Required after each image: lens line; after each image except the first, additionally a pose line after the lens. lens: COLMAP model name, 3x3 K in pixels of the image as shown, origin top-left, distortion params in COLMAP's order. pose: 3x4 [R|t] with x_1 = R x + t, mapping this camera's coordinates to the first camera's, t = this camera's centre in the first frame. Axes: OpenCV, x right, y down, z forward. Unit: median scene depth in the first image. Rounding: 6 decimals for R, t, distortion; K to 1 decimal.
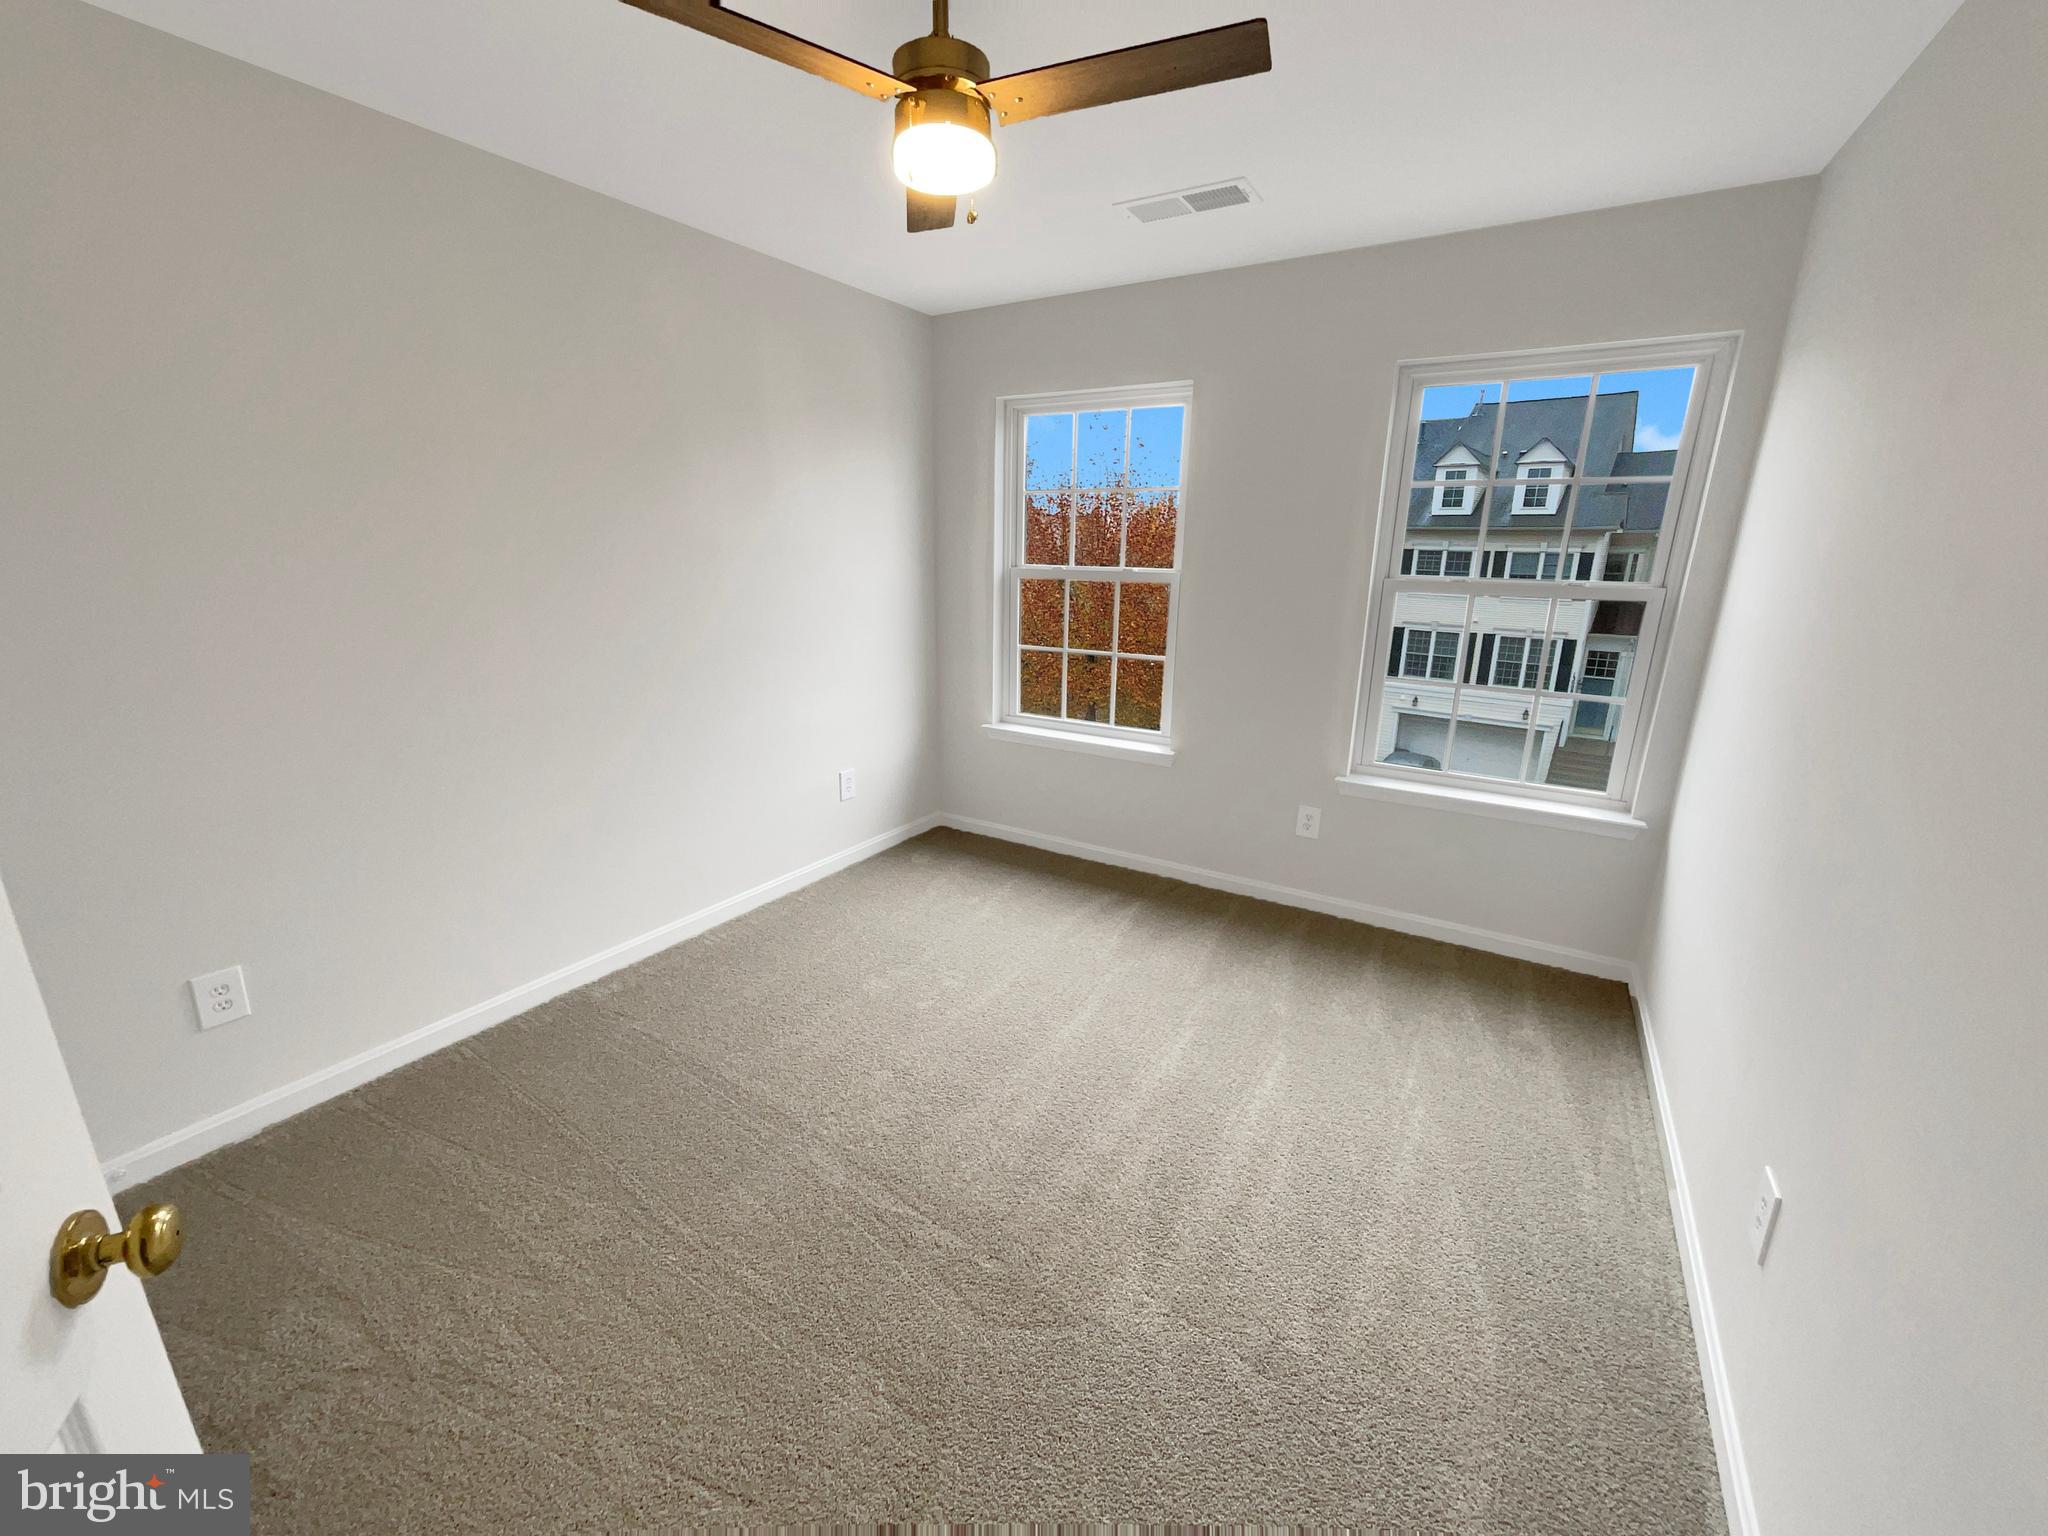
lens RADIAL K [[814.7, 0, 1036.6], [0, 814.7, 782.2], [0, 0, 1]] dist [0.000738, 0.000094]
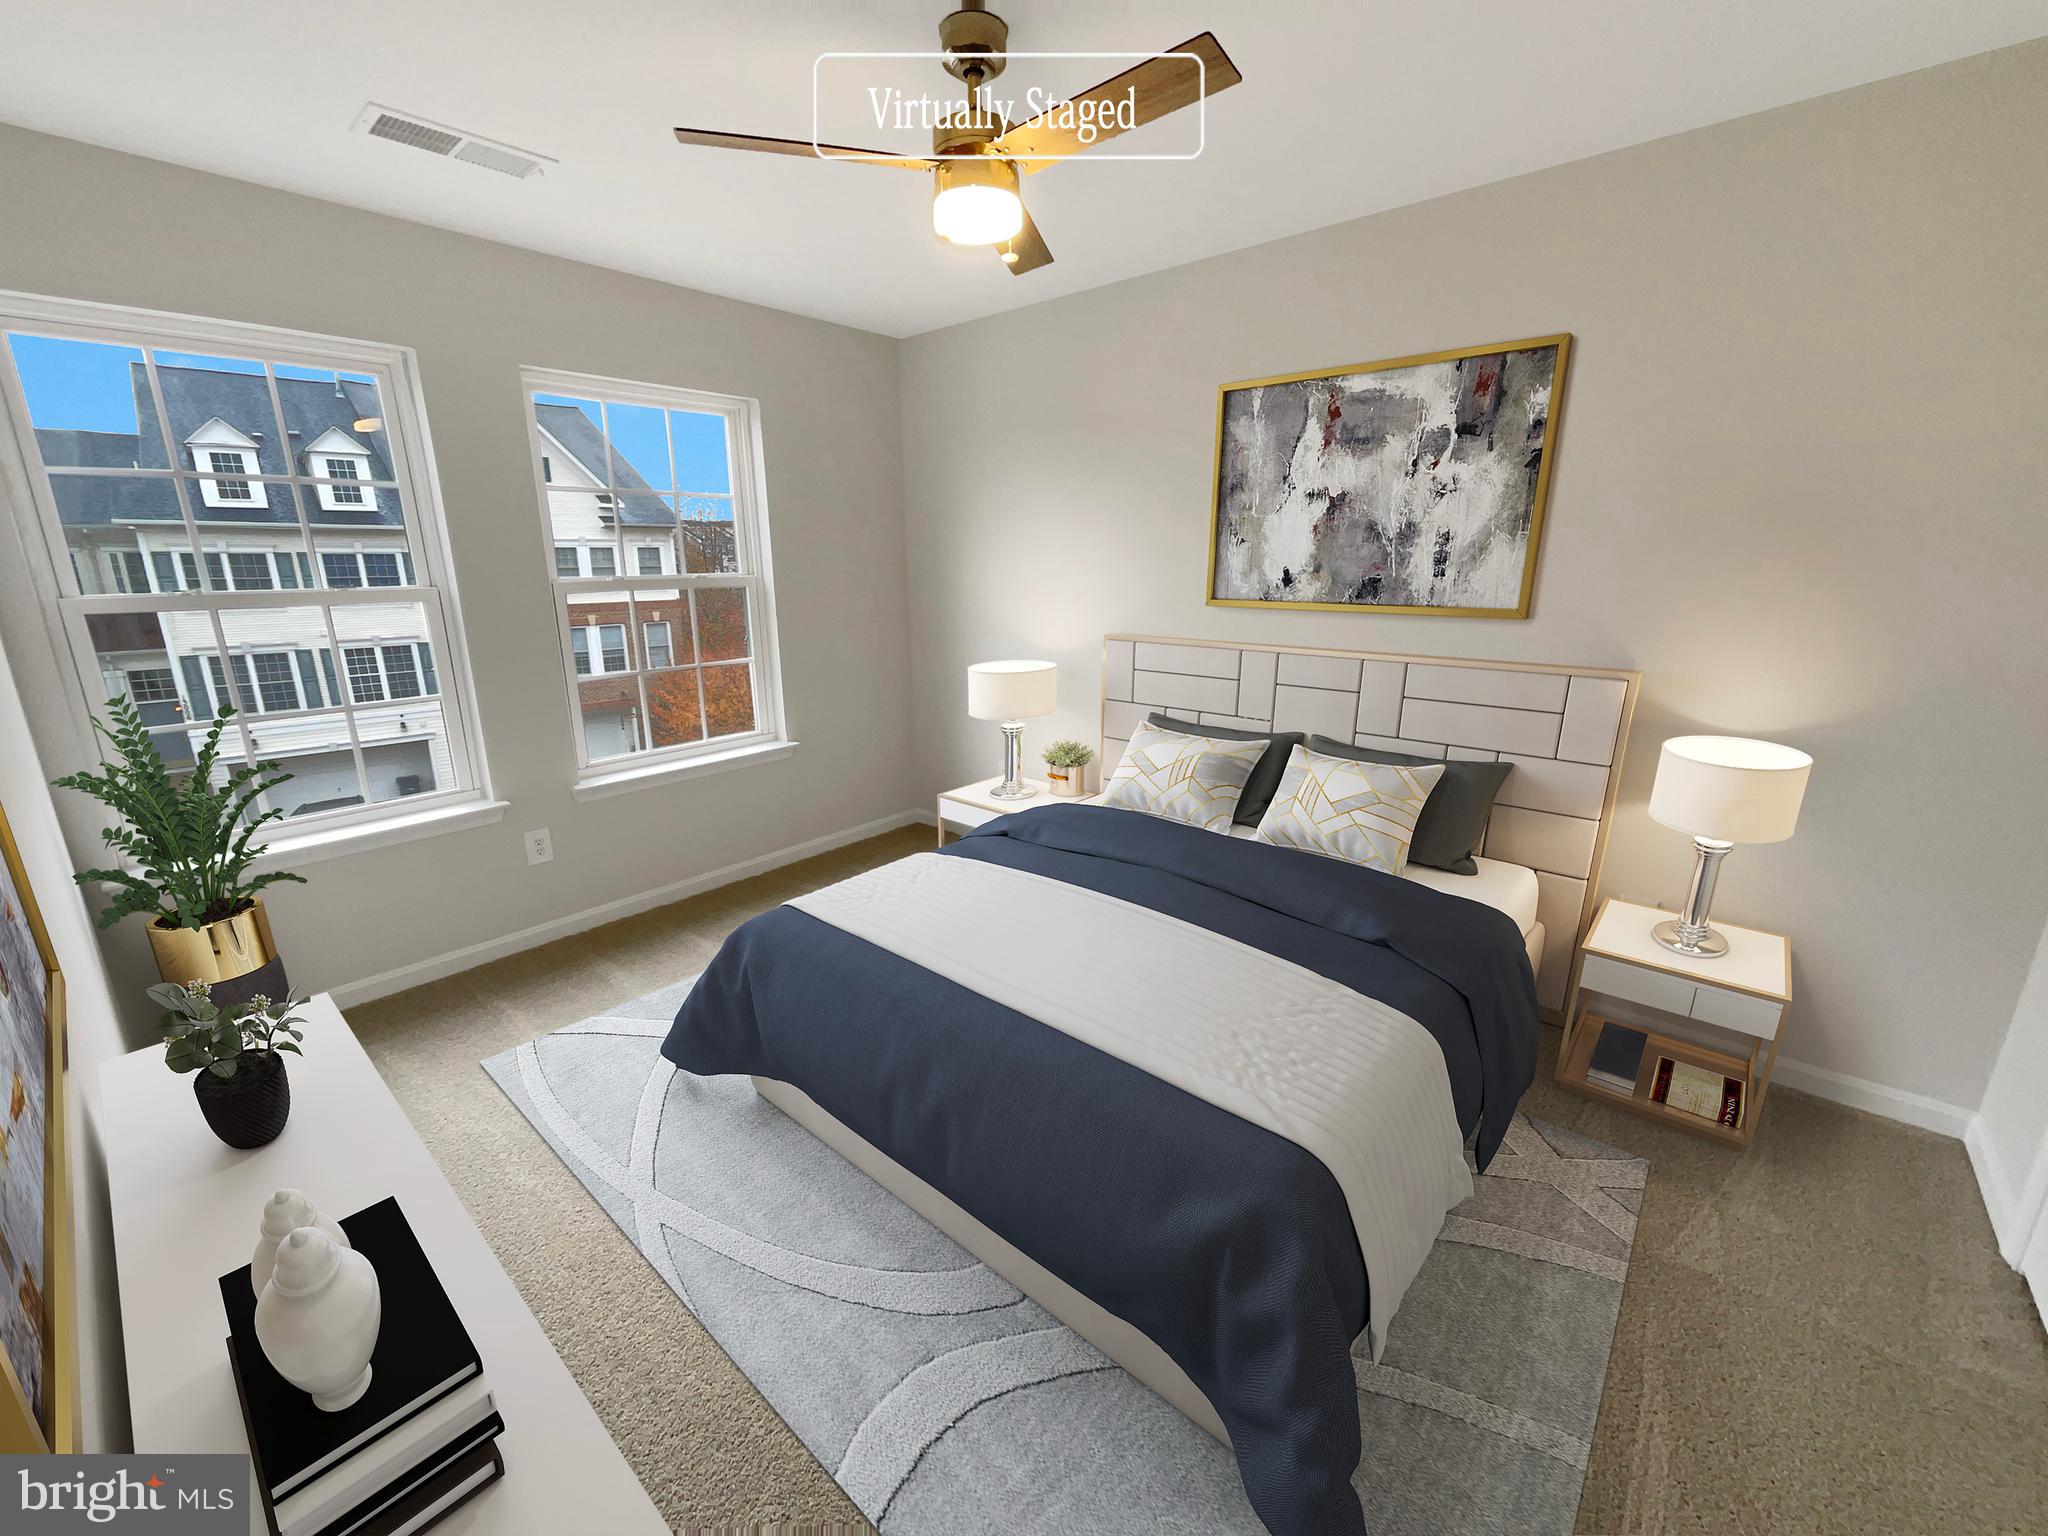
lens RADIAL K [[822.9, 0, 1024.0], [0, 822.9, 768.0], [0, 0, 1]] dist [-0.000878, -0.000018]
pose [[0.159969, -0.269977, 0.949485, -0.468893], [0.283147, 0.934002, 0.217870, -0.087988], [-0.945641, 0.233991, 0.225855, 0.272322]]
